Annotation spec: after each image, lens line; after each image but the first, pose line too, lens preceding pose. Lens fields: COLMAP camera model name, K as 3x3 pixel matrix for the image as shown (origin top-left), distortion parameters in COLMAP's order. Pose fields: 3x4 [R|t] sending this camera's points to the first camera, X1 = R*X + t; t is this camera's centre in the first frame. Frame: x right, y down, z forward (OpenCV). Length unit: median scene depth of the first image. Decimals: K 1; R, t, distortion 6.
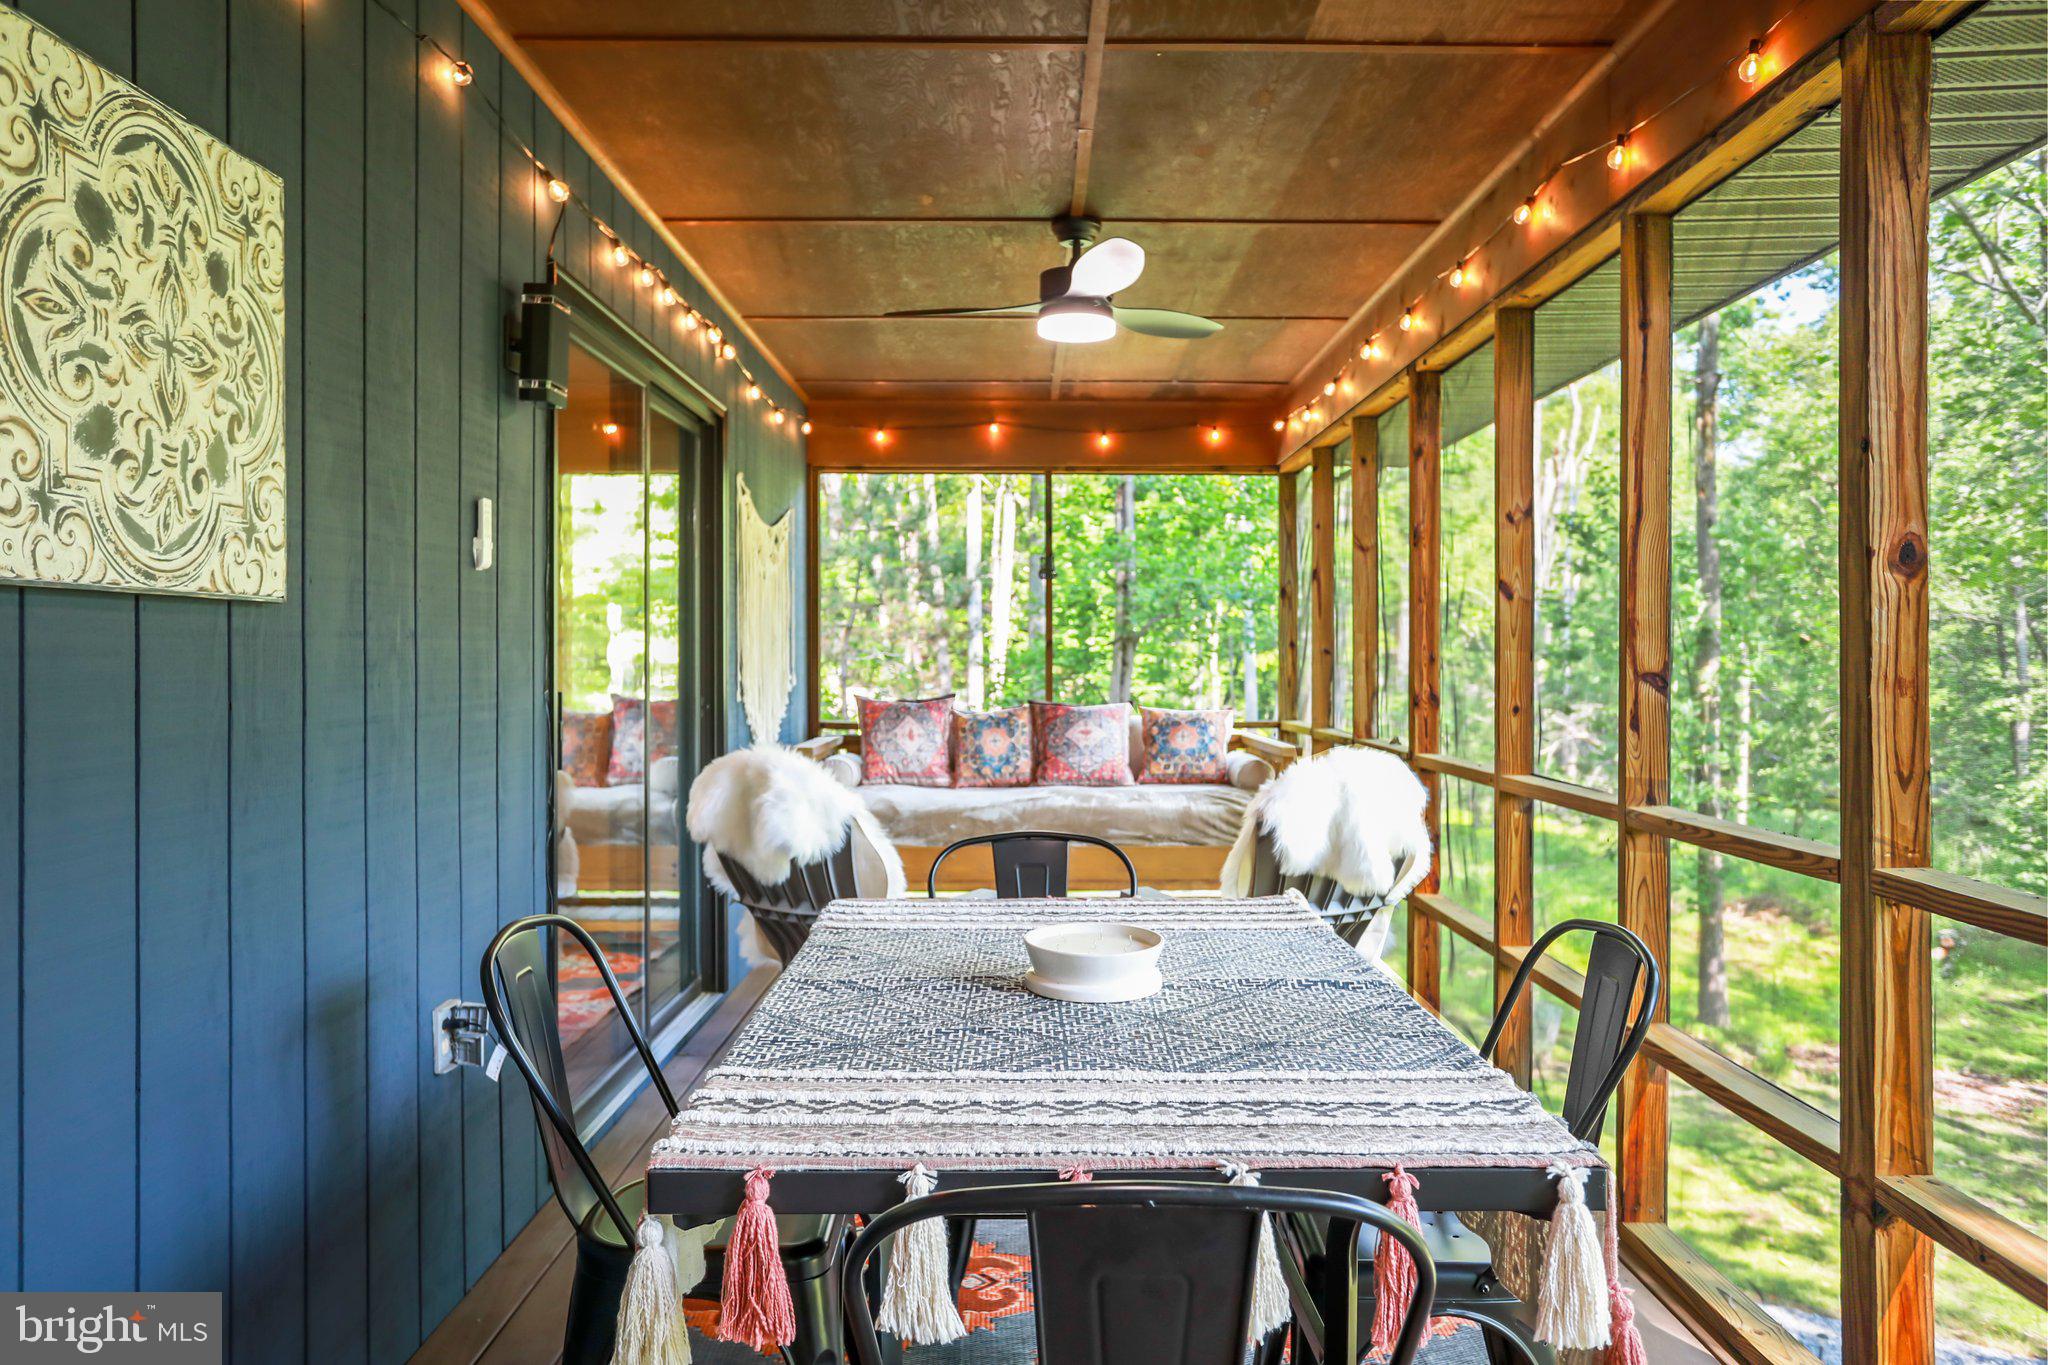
lens RADIAL K [[1514.9, 0, 1019.8], [0, 1514.9, 673.4], [0, 0, 1]] dist [0.088907, -0.006157]
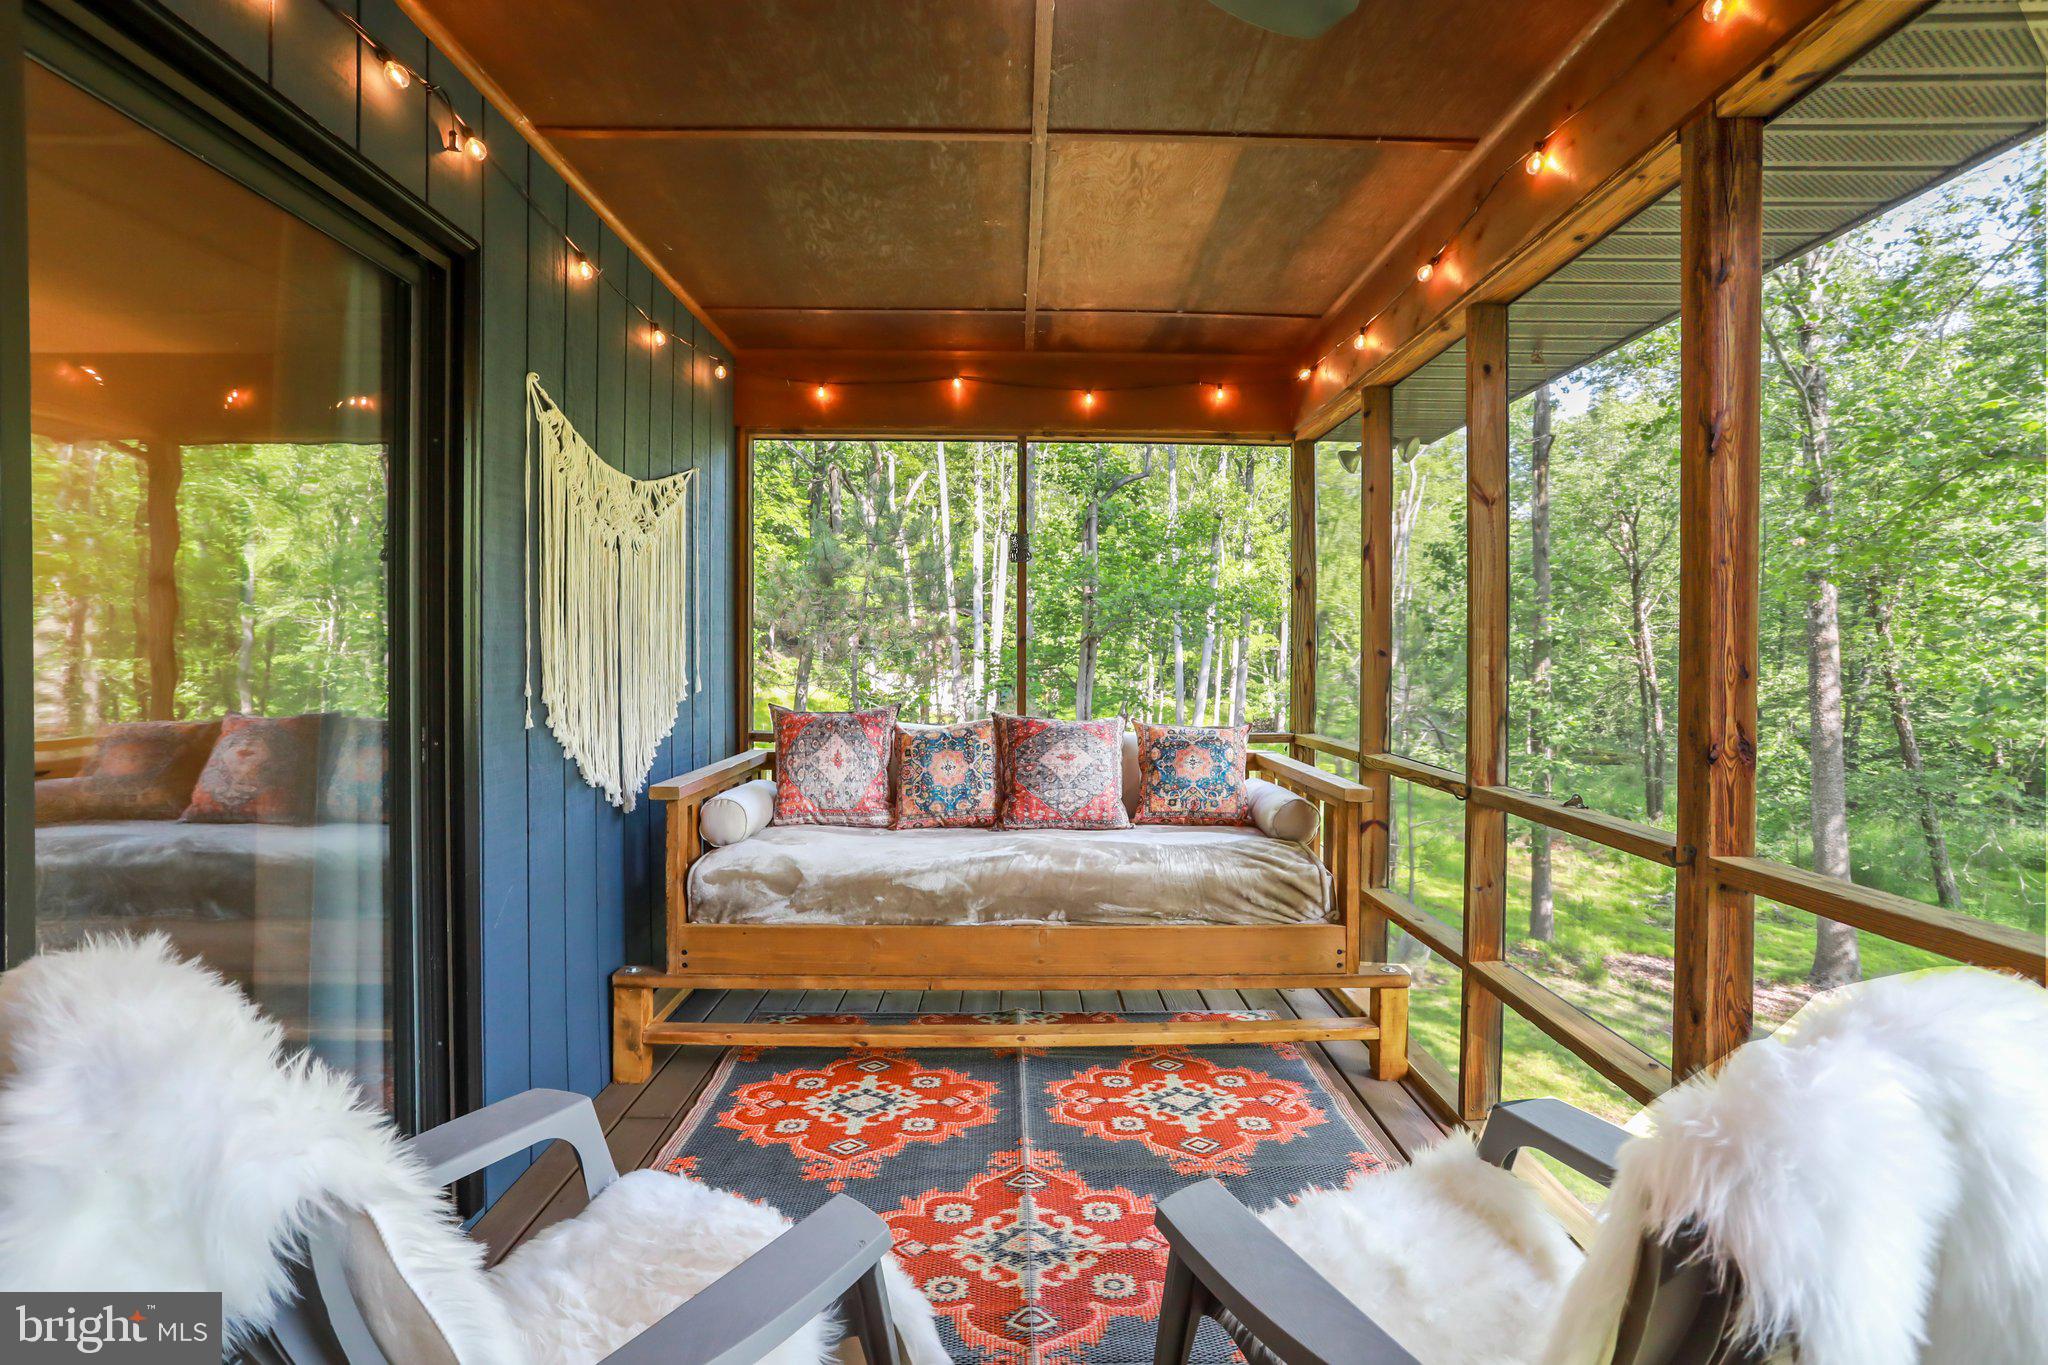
lens RADIAL K [[1006.7, 0, 1021.7], [0, 1006.7, 663.5], [0, 0, 1]] dist [0.001092, 0.000001]
pose [[0.999963, 0.004532, 0.007354, 0.016729], [-0.004545, 0.999988, 0.001815, -0.008984], [-0.007345, -0.001848, 0.999971, 0.484027]]
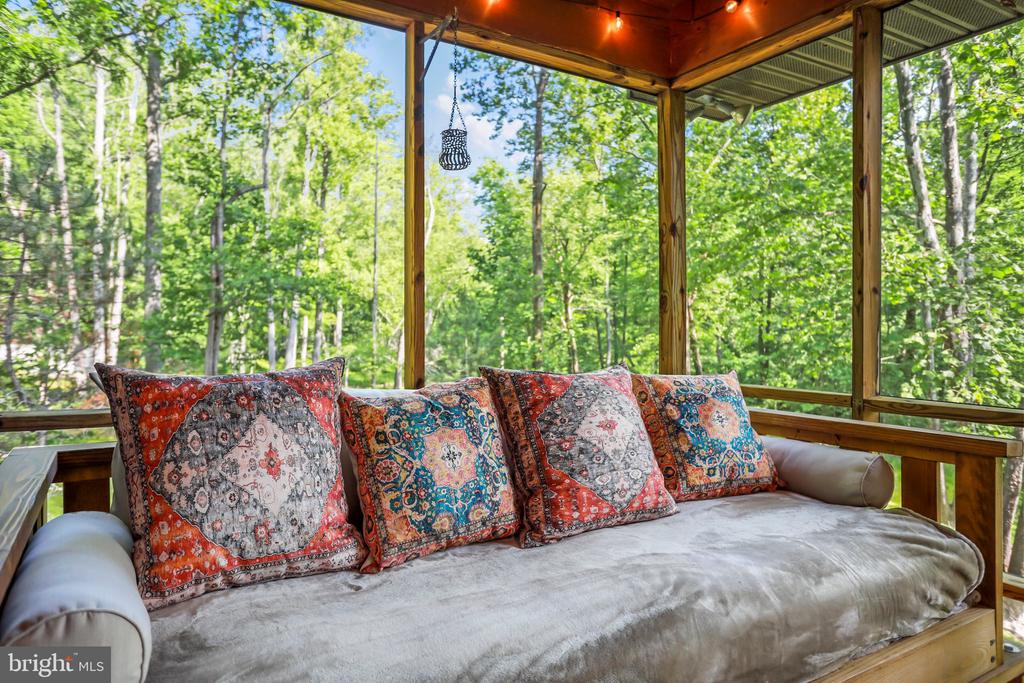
lens RADIAL K [[672.6, 0, 507.6], [0, 672.6, 324.9], [0, 0, 1]] dist [-0.003023, 0.001584]
pose [[0.859610, 0.001295, 0.510949, -0.108864], [0.006321, 0.999893, -0.013168, 0.005641], [-0.510911, 0.014549, 0.859510, 0.794870]]
